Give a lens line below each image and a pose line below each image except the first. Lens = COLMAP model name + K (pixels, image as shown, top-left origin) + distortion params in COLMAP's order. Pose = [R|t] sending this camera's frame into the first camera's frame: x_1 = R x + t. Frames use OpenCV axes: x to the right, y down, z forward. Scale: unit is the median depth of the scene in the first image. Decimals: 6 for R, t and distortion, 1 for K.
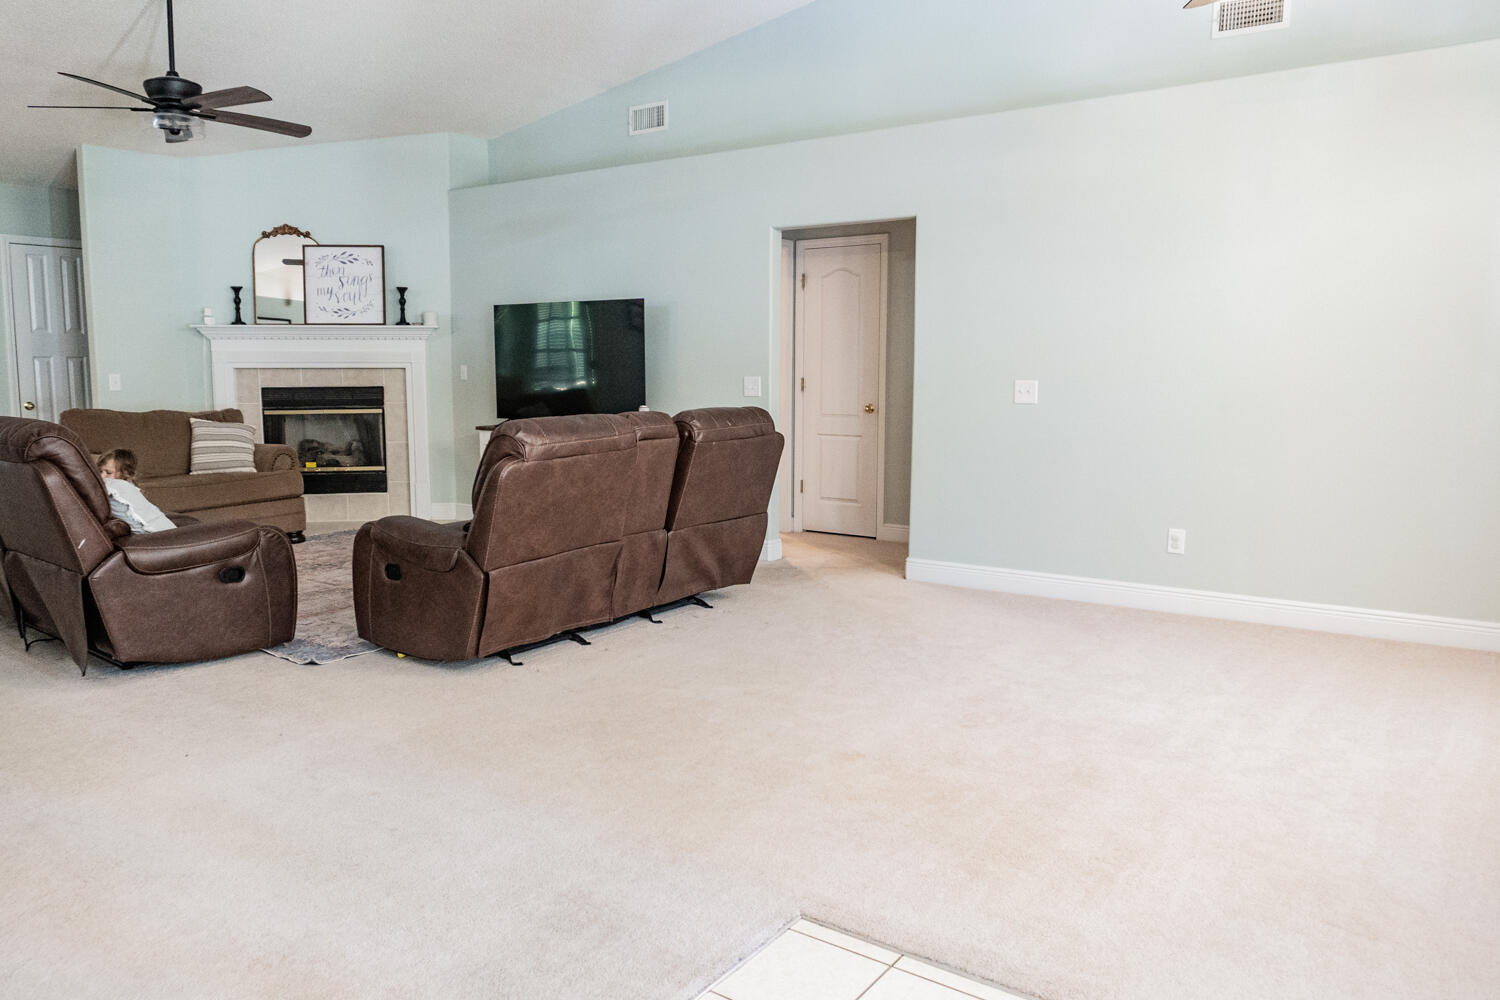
lens RADIAL K [[1126.0, 0, 709.6], [0, 1126.0, 502.3], [0, 0, 1]] dist [-0.017204, -0.005347]
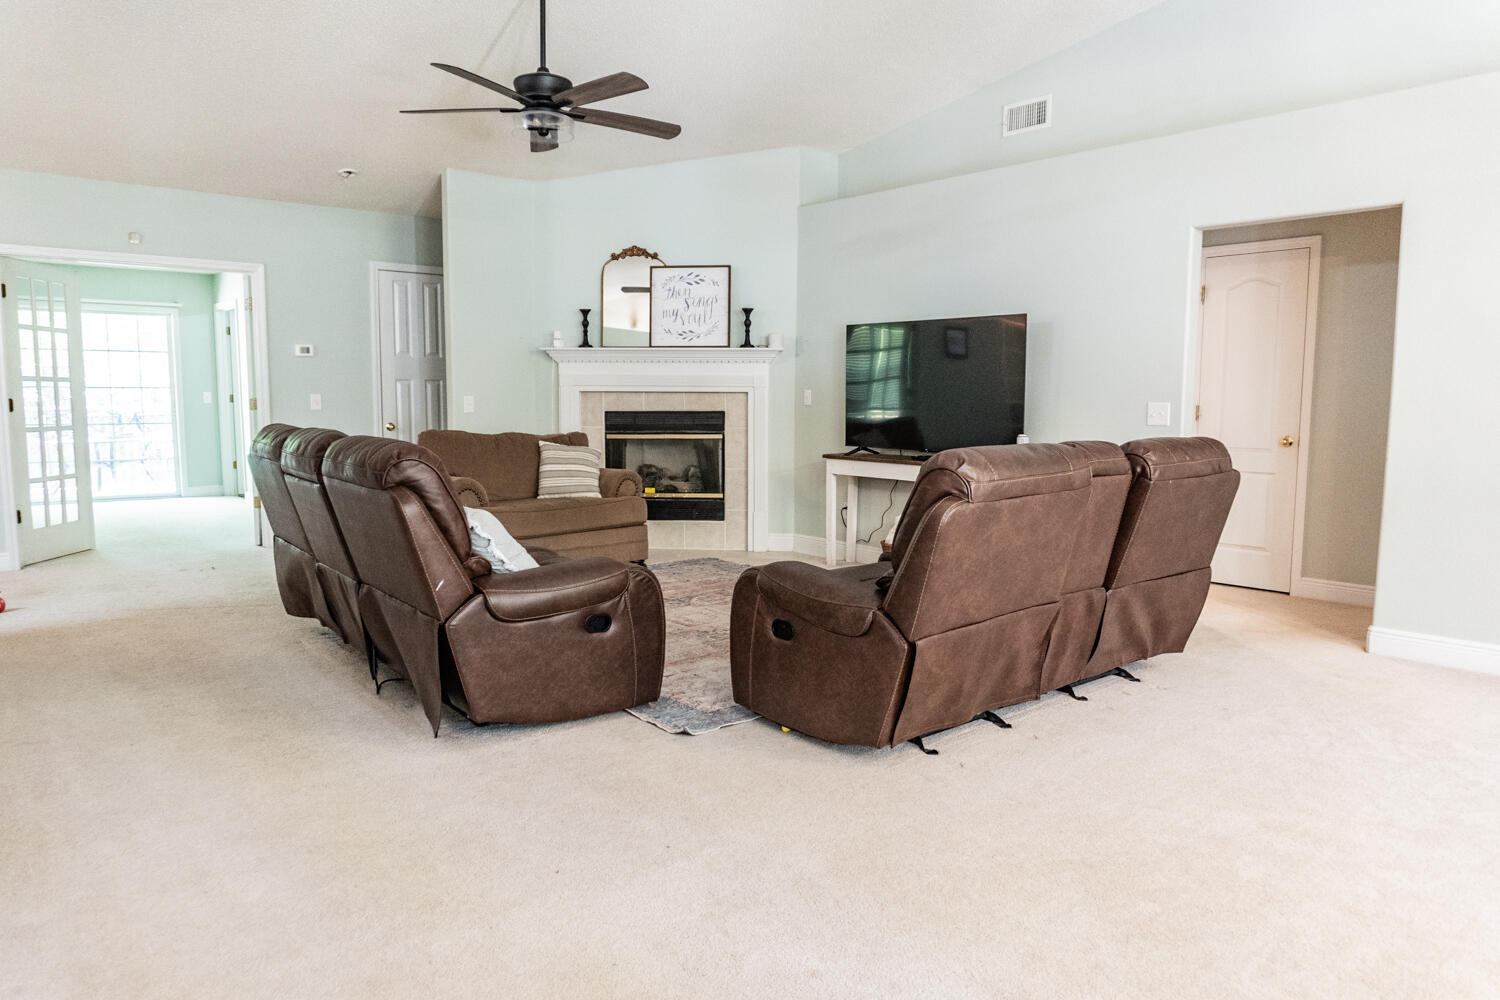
lens RADIAL K [[1030.1, 0, 740.4], [0, 1030.1, 501.9], [0, 0, 1]] dist [-0.019127, -0.004030]
pose [[0.976272, 0.026390, -0.214932, -0.097283], [-0.030874, 0.999370, -0.017531, -0.011581], [0.214333, 0.023751, 0.976472, 0.160783]]
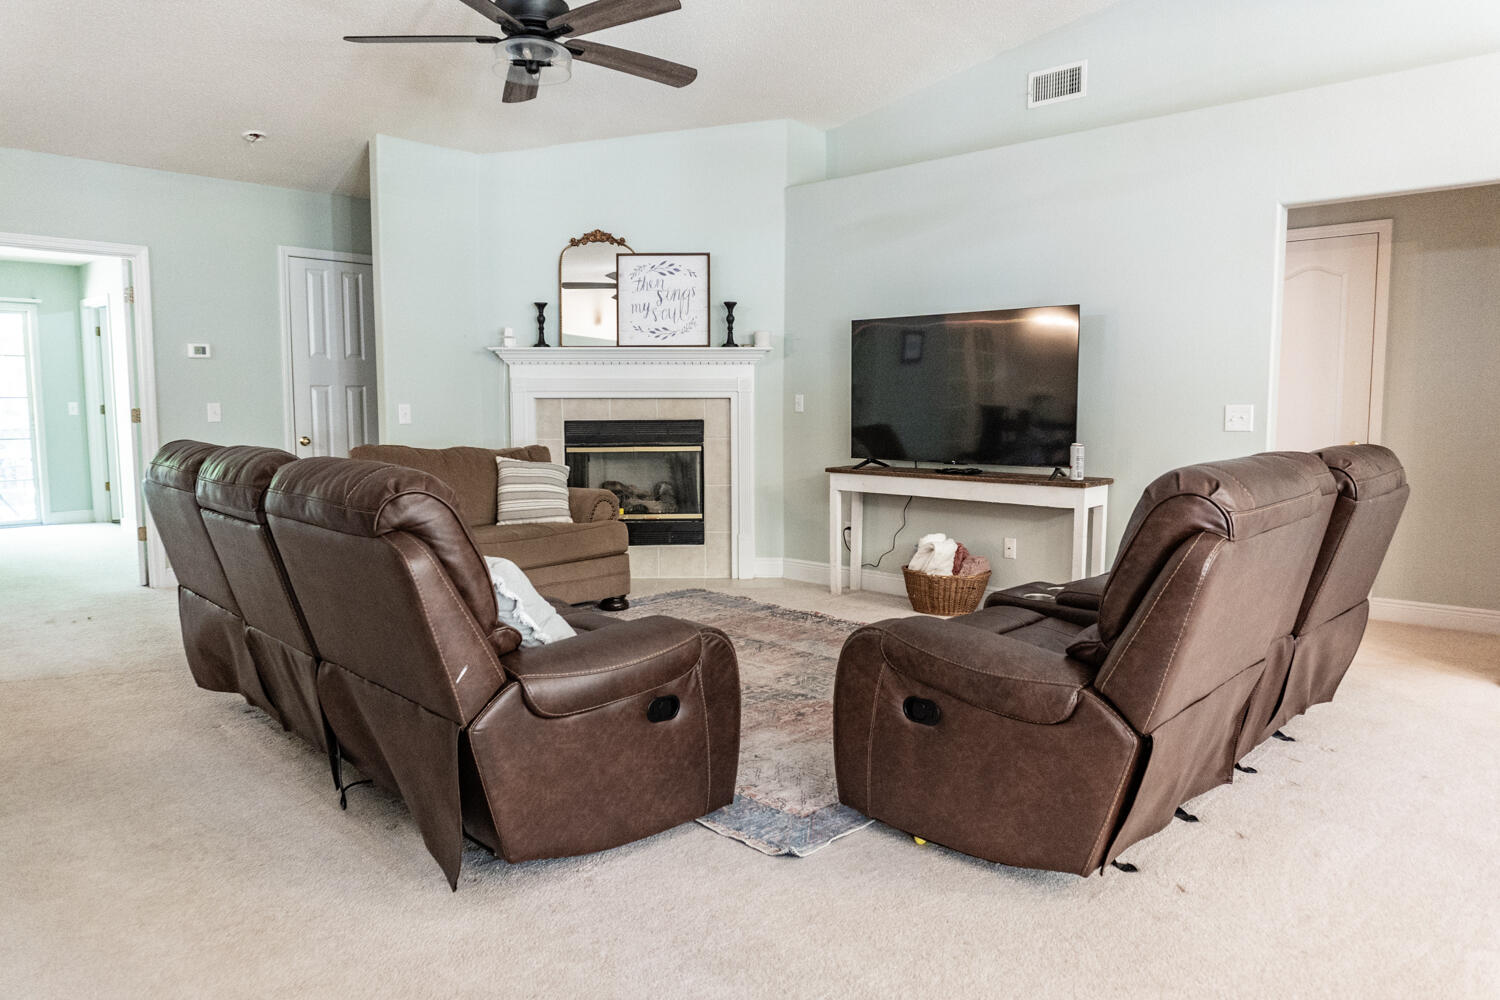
lens RADIAL K [[1019.4, 0, 741.7], [0, 1019.4, 500.0], [0, 0, 1]] dist [-0.021760, -0.000446]
pose [[0.994312, 0.007487, -0.106241, -0.206552], [-0.010658, 0.999514, -0.029309, -0.023336], [0.105970, 0.030274, 0.993908, 0.277395]]
